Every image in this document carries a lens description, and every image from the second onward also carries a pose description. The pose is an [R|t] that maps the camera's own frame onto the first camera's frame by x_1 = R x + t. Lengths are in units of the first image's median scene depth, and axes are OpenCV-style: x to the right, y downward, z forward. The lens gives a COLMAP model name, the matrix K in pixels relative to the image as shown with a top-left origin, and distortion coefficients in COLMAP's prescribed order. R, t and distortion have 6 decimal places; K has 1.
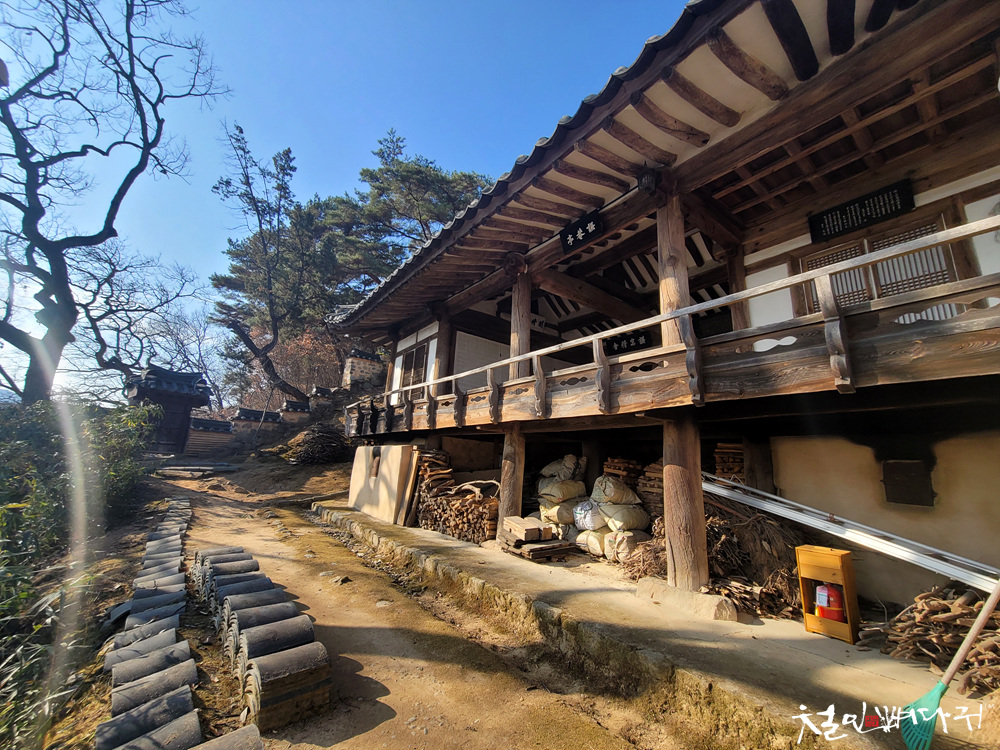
lens RADIAL K [[402.8, 0, 500.0], [0, 402.8, 375.0], [0, 0, 1]] dist [-0.000984, 0.000498]
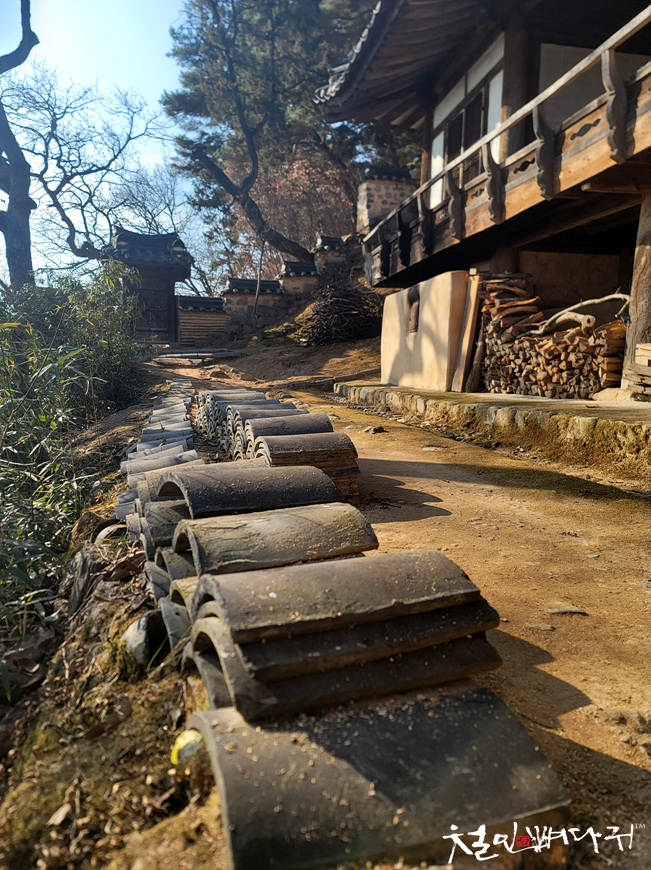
lens RADIAL K [[629.1, 0, 325.3], [0, 629.1, 453.8], [0, 0, 1]] dist [0.071358, -0.074453]
pose [[0.900813, 0.005381, -0.434174, 0.003820], [0.138154, 0.944407, 0.298342, 0.110595], [0.411642, -0.328733, 0.849991, 0.009032]]
